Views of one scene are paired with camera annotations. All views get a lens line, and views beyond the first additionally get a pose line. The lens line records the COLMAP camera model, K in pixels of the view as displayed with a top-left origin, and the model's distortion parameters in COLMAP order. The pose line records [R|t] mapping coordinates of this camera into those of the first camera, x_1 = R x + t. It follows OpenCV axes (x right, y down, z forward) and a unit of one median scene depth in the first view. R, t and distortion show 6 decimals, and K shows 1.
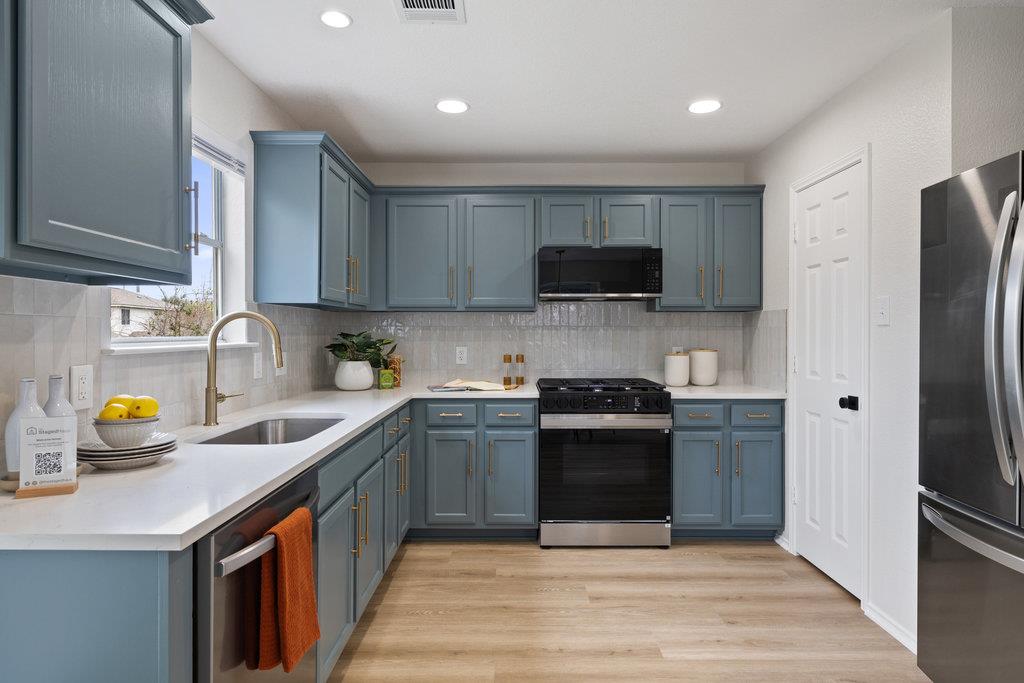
lens RADIAL K [[576.5, 0, 512.3], [0, 576.5, 334.8], [0, 0, 1]] dist [0.004623, -0.001660]
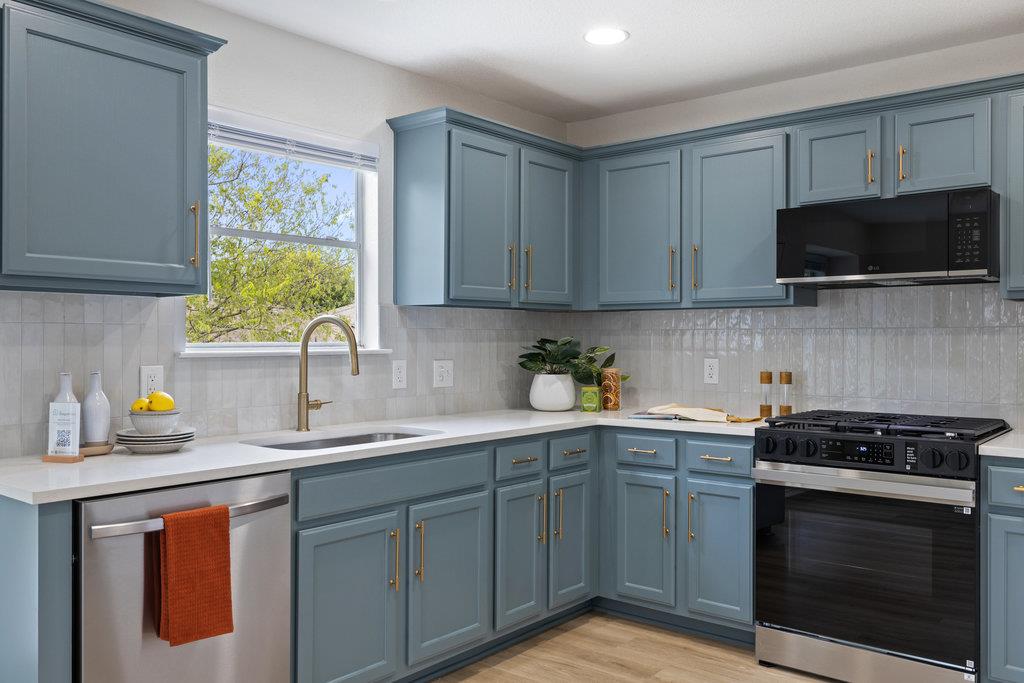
lens RADIAL K [[862.9, 0, 509.5], [0, 862.9, 341.9], [0, 0, 1]] dist [0.026424, 0.016554]
pose [[0.772659, 0.001638, -0.634819, 0.462808], [-0.002601, 0.999996, -0.000586, 0.001747], [0.634816, 0.002104, 0.772661, 0.046471]]
